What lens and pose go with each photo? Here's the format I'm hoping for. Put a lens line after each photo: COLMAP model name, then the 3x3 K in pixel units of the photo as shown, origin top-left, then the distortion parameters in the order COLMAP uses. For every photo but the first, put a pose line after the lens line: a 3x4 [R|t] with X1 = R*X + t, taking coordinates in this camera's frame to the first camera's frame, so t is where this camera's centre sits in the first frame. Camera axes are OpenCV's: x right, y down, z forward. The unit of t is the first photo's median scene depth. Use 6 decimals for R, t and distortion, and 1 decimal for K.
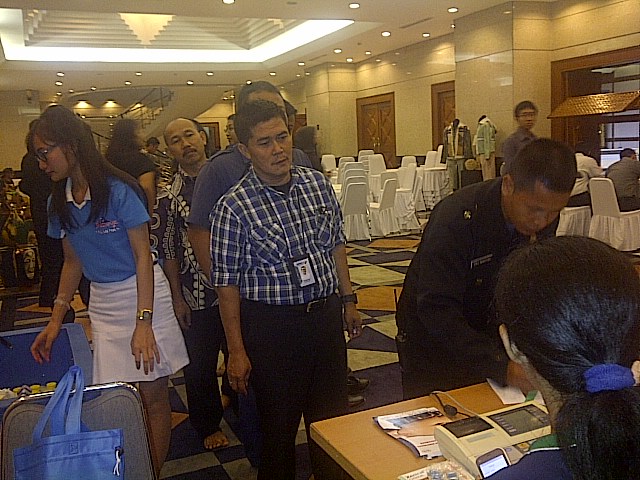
lens RADIAL K [[637.4, 0, 321.5], [0, 637.4, 244.1], [0, 0, 1]] dist [0.004157, 0.000000]
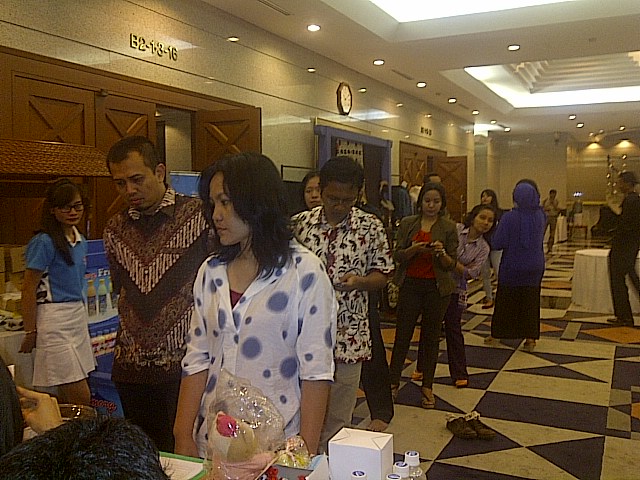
lens RADIAL K [[637.4, 0, 322.5], [0, 637.4, 235.8], [0, 0, 1]] dist [0.004157, 0.000000]
pose [[0.648291, 0.082409, -0.756920, 0.136099], [-0.134599, 0.990872, -0.007402, -0.020658], [0.749401, 0.106679, 0.653465, 0.069404]]
